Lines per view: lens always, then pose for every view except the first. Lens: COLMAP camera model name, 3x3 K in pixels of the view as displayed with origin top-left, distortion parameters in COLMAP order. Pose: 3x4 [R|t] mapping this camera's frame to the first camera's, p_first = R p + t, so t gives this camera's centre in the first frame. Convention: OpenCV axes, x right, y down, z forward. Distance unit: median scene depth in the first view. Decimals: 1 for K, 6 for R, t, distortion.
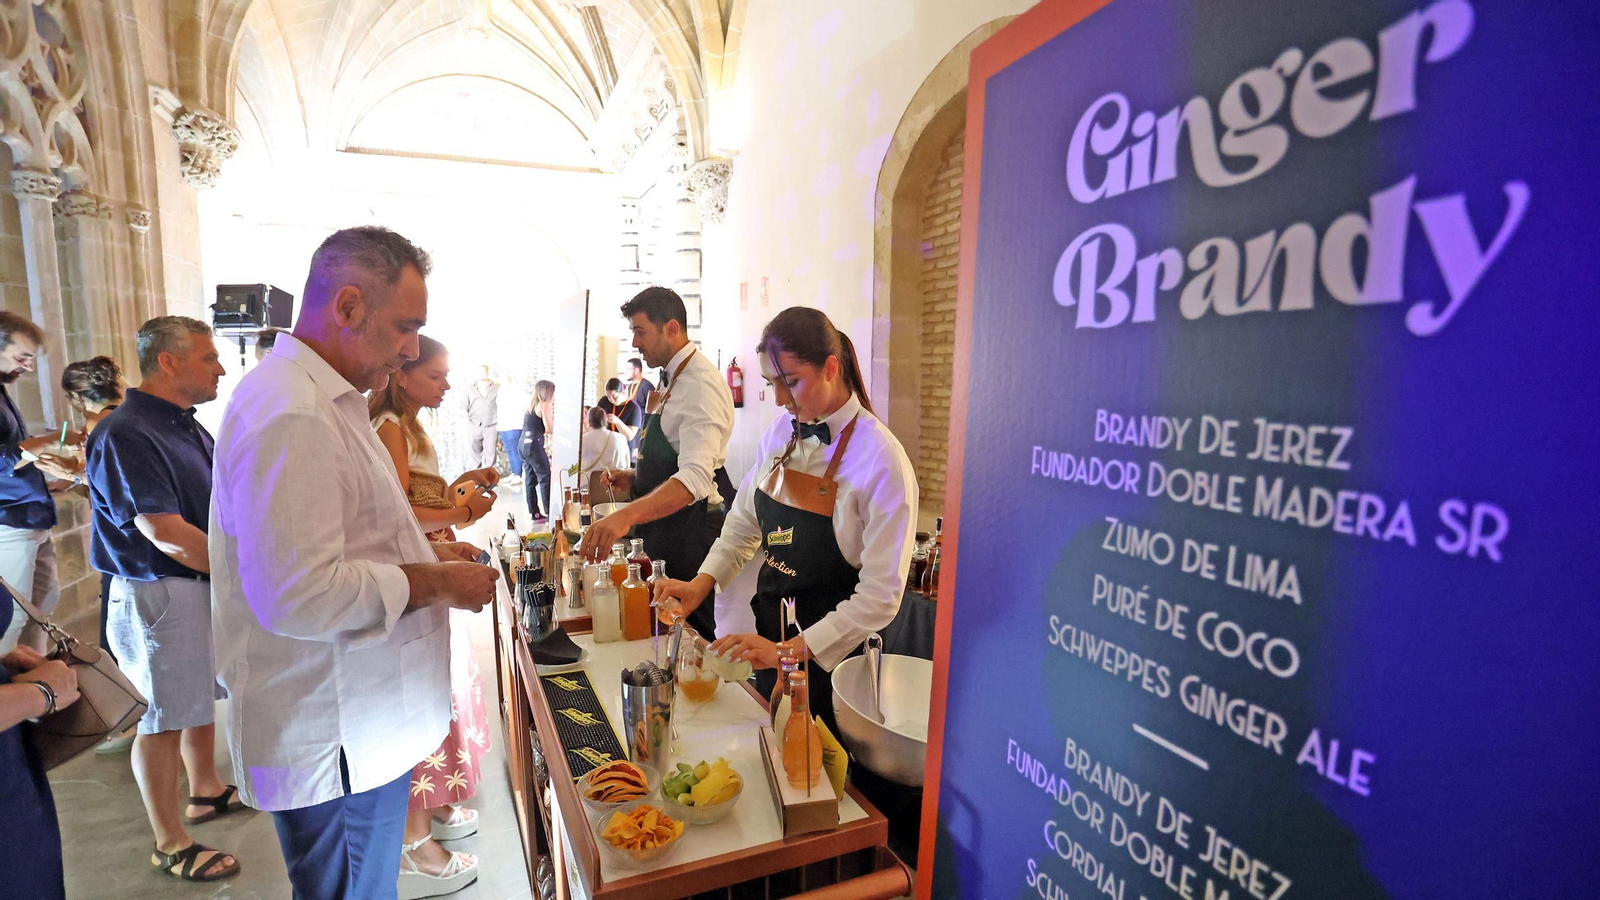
lens RADIAL K [[840.2, 0, 793.3], [0, 840.2, 481.6], [0, 0, 1]] dist [0.000089, 0.004056]
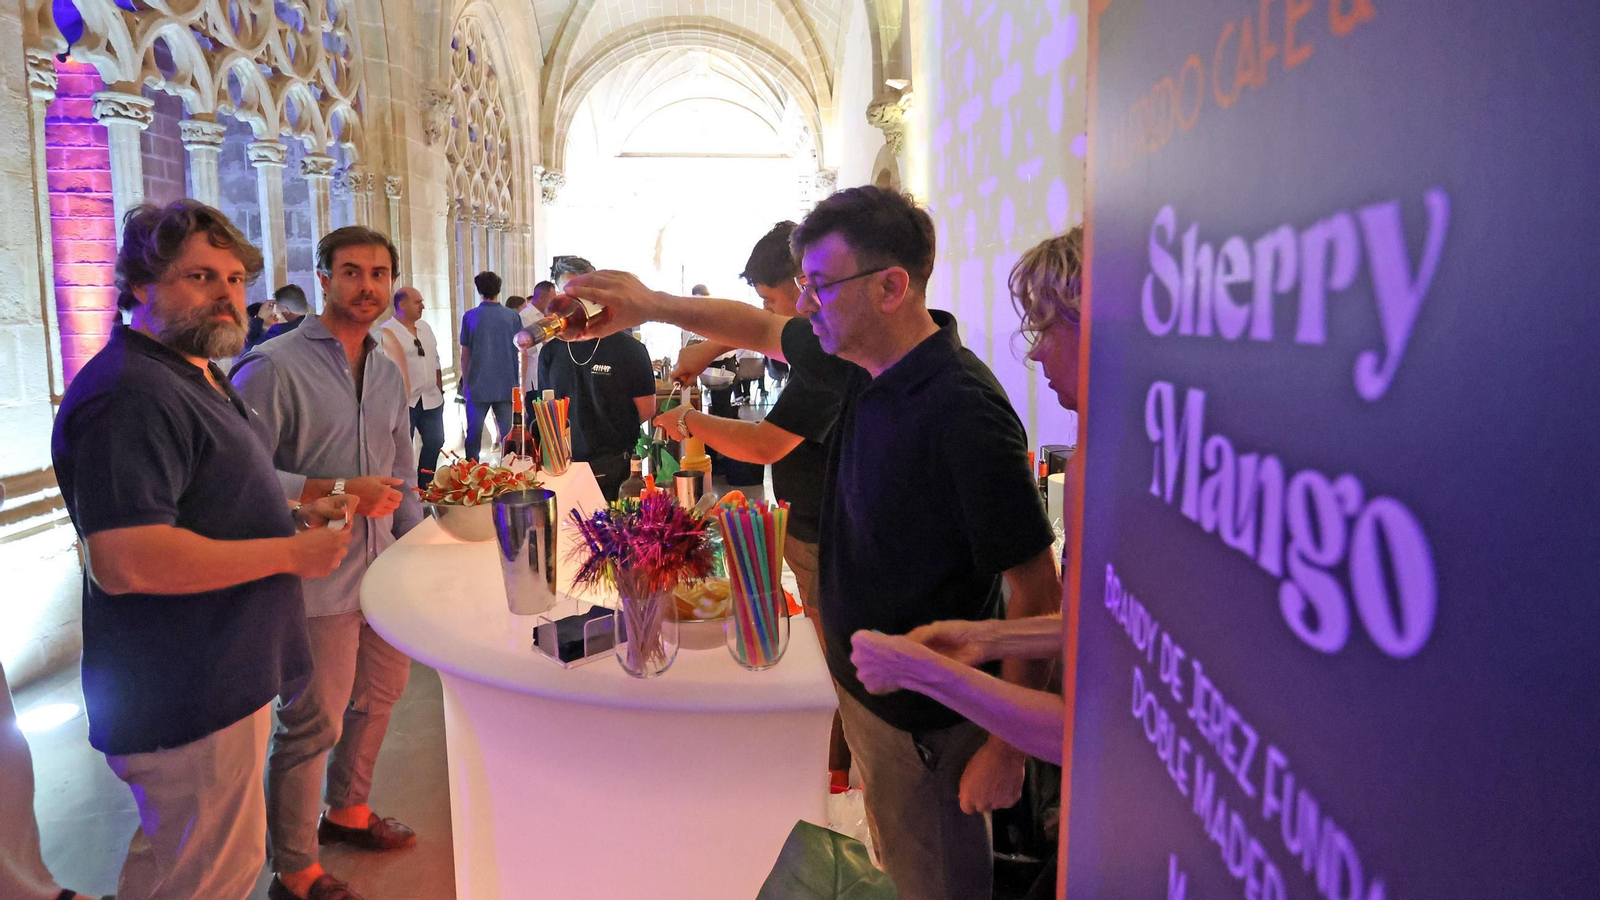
lens RADIAL K [[840.2, 0, 790.4], [0, 840.2, 446.9], [0, 0, 1]] dist [0.000089, 0.004056]
pose [[0.957870, 0.041602, -0.284171, 0.335439], [-0.030564, 0.998600, 0.043169, 0.079722], [0.285570, -0.032665, 0.957801, -0.605571]]
